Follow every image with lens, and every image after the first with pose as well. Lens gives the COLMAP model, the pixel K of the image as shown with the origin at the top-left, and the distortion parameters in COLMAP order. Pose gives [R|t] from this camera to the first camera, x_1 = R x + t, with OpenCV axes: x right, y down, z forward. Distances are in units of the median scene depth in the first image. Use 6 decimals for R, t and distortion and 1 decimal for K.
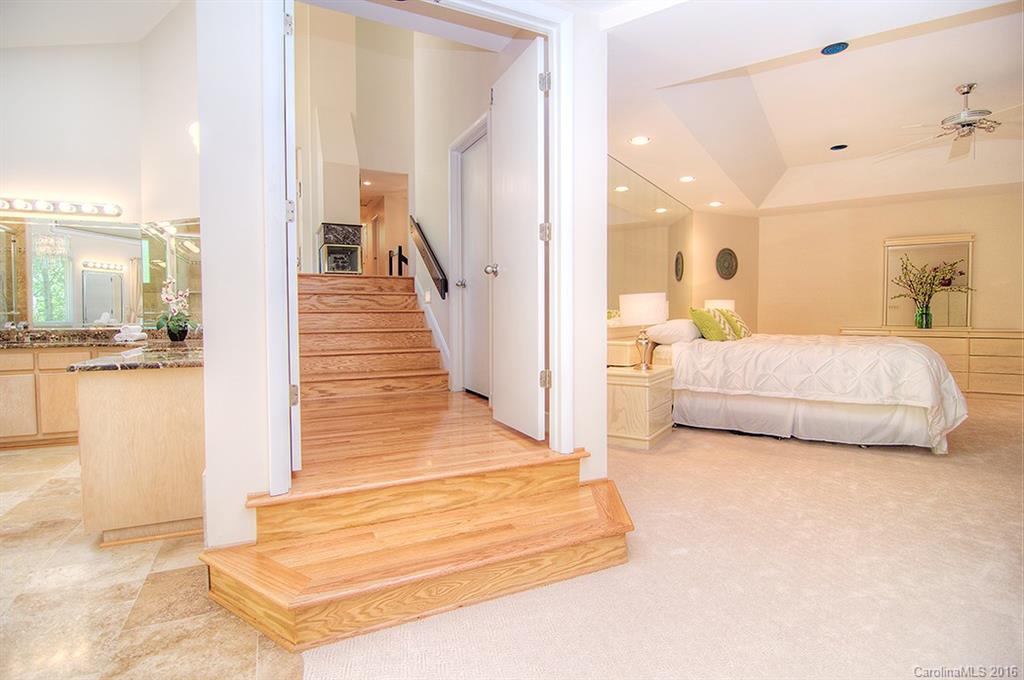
lens RADIAL K [[491.0, 0, 512.0], [0, 491.0, 340.0], [0, 0, 1]] dist [-0.035837, 0.000414]
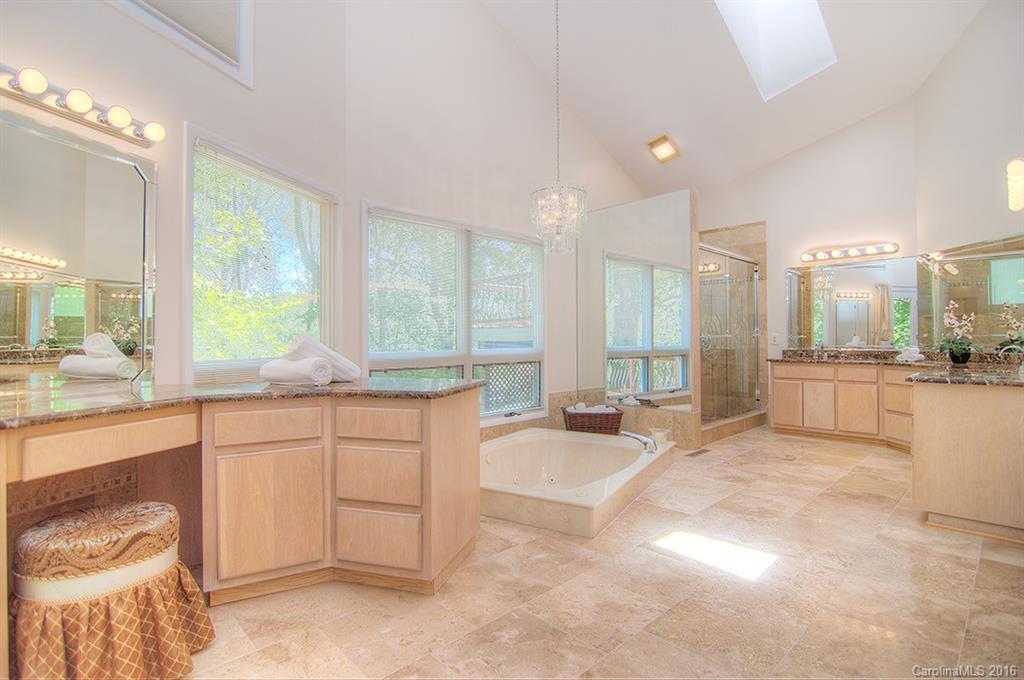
lens RADIAL K [[491.0, 0, 512.0], [0, 491.0, 340.0], [0, 0, 1]] dist [-0.035837, 0.000414]
pose [[0.292530, 0.000496, -0.956256, 0.004853], [-0.046782, 0.998810, -0.013793, 0.011311], [0.955111, 0.048770, 0.292205, -0.227999]]
